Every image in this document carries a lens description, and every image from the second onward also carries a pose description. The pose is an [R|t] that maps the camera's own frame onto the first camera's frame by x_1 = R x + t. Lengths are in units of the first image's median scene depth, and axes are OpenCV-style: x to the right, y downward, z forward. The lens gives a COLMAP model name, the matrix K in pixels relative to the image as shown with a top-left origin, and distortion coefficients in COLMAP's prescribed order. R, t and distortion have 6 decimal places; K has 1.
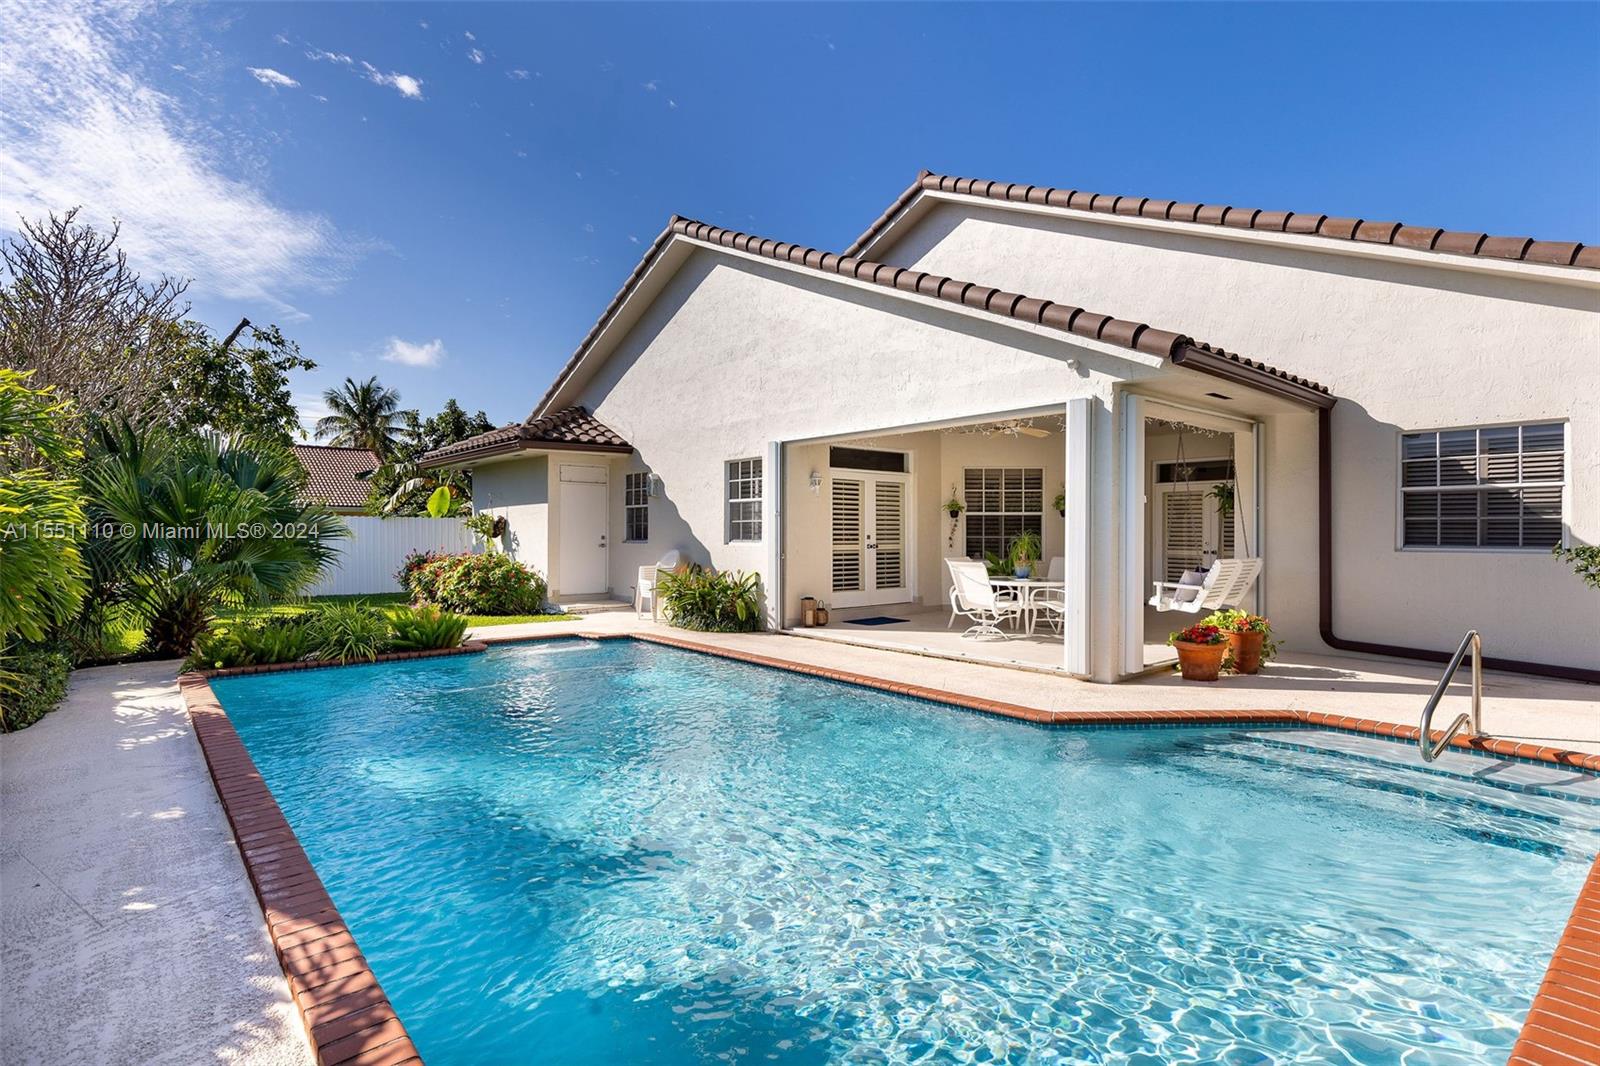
lens RADIAL K [[791.7, 0, 809.7], [0, 791.7, 532.7], [0, 0, 1]] dist [0.000918, -0.000066]
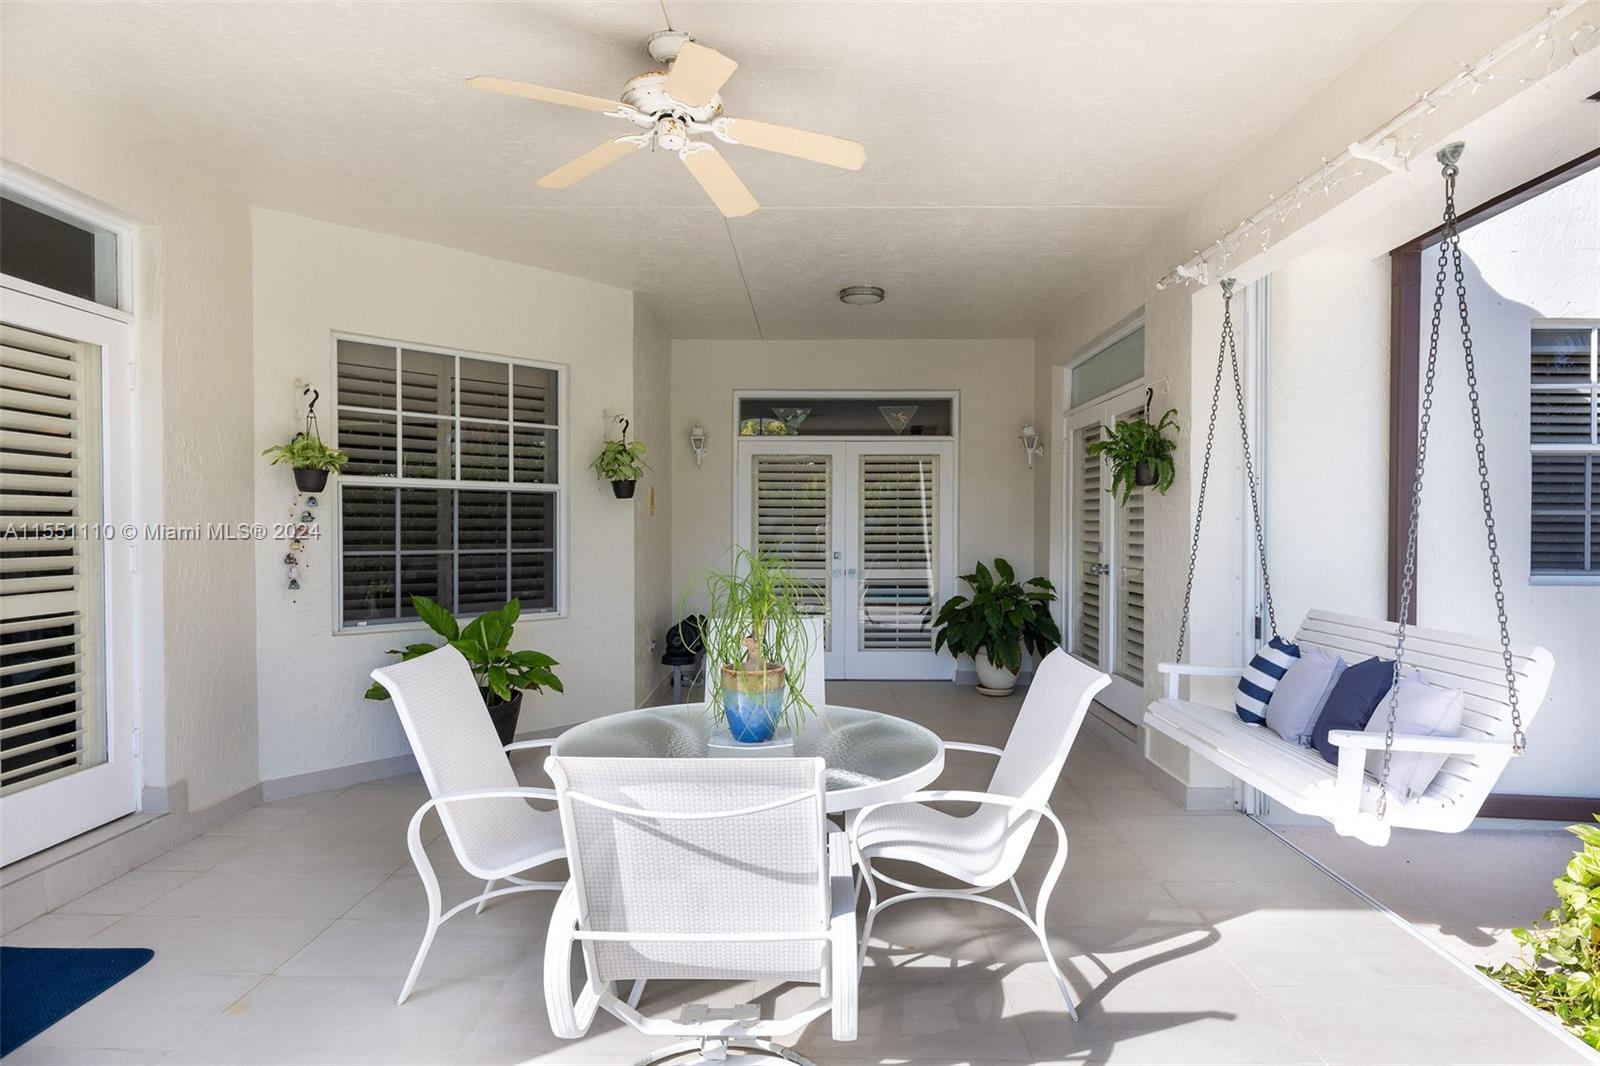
lens RADIAL K [[875.4, 0, 839.2], [0, 875.4, 530.5], [0, 0, 1]] dist [-0.000976, -0.000091]
pose [[0.650373, -0.004460, 0.759602, 0.062451], [-0.000909, 0.999977, 0.006650, -0.006884], [-0.759614, -0.005015, 0.650355, 0.641127]]
